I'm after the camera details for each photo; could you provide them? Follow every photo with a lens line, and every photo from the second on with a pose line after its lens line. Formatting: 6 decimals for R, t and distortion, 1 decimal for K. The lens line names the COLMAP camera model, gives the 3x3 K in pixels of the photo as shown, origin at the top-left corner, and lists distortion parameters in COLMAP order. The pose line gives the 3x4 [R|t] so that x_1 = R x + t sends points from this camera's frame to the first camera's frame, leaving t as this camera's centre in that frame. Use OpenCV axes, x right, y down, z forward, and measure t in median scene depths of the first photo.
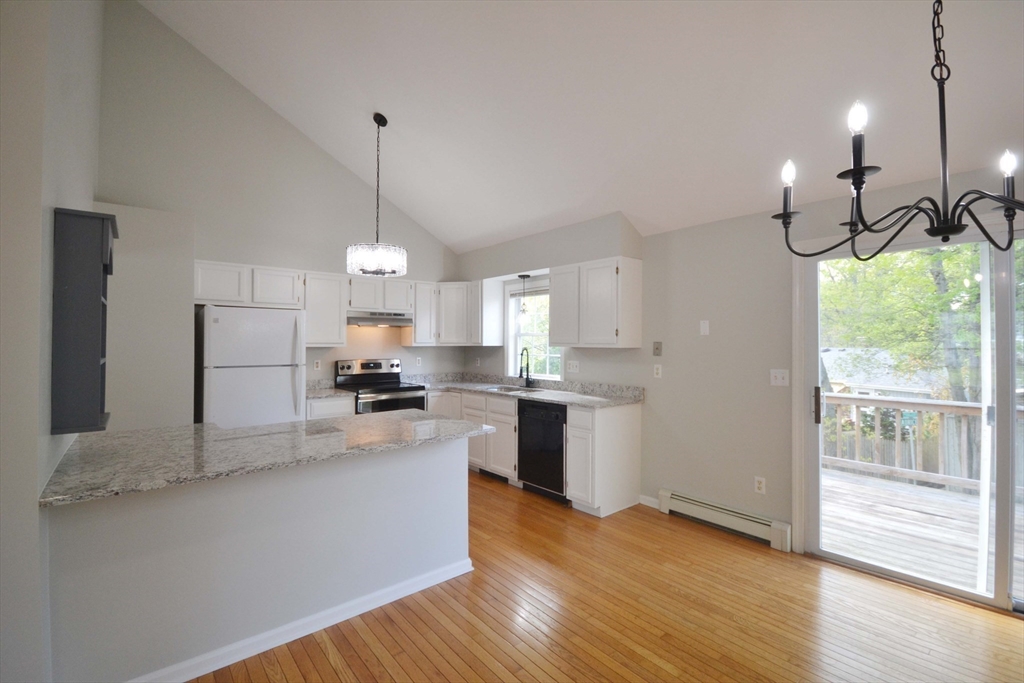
lens RADIAL K [[457.5, 0, 539.2], [0, 457.5, 368.9], [0, 0, 1]] dist [-0.000547, 0.000009]
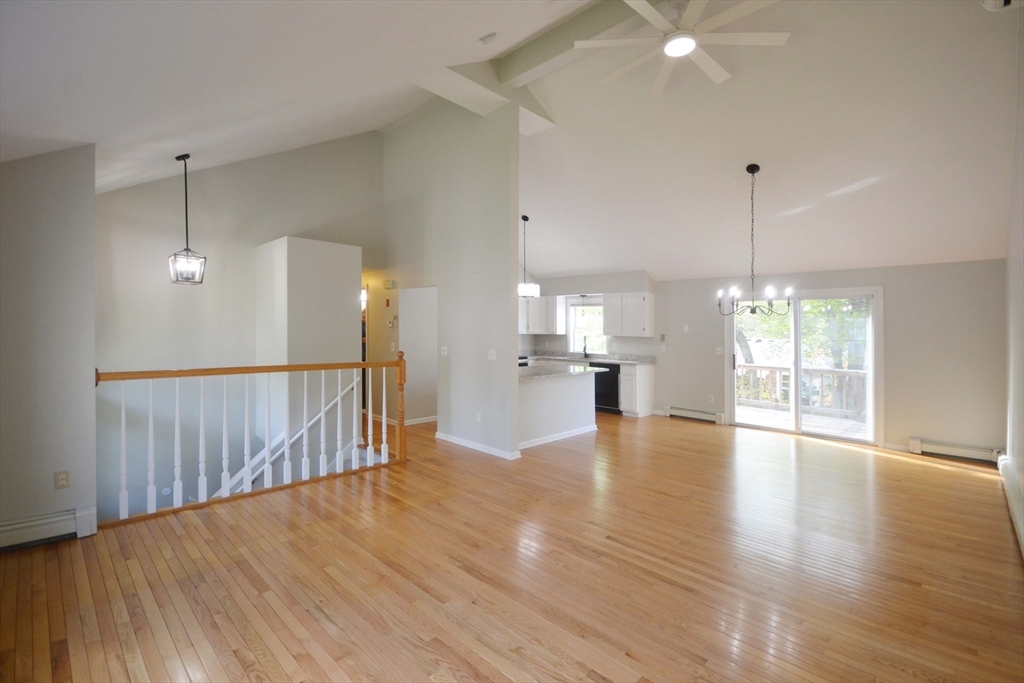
lens RADIAL K [[462.6, 0, 540.7], [0, 462.6, 334.2], [0, 0, 1]] dist [-0.004160, -0.000119]
pose [[0.993540, 0.016324, 0.112300, -0.491987], [-0.011023, 0.998803, -0.047661, 0.043670], [-0.112944, 0.046115, 0.992531, -0.947800]]
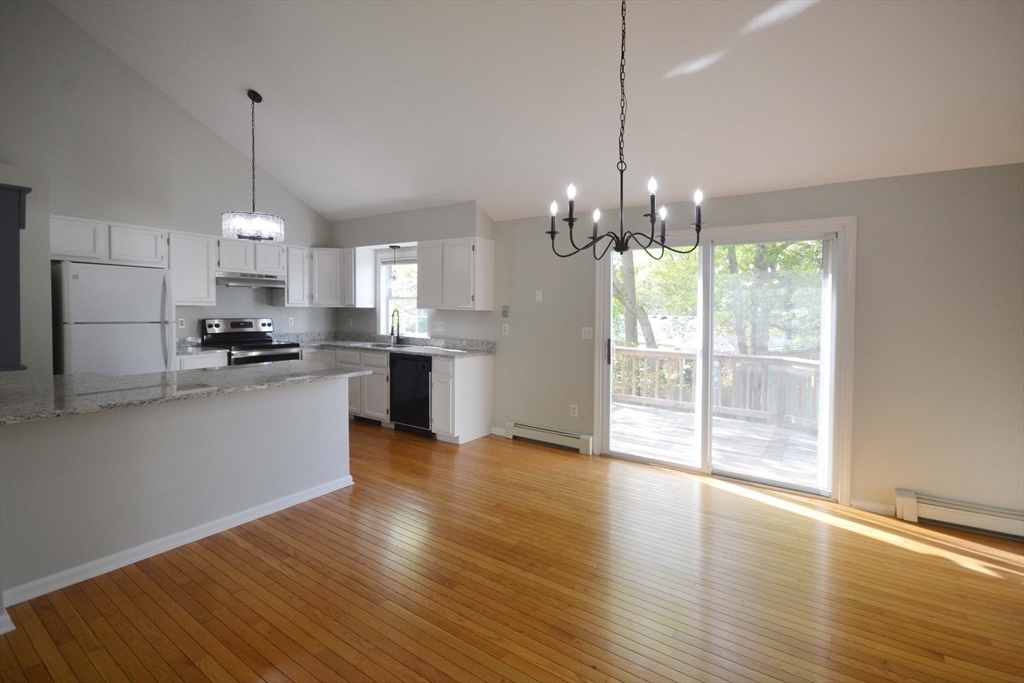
lens RADIAL K [[449.7, 0, 540.5], [0, 449.7, 343.5], [0, 0, 1]] dist [-0.001815, -0.000024]
pose [[0.961016, -0.004164, 0.276462, 0.006607], [-0.001502, 0.999793, 0.020281, 0.018441], [-0.276489, -0.019906, 0.960811, -0.221709]]
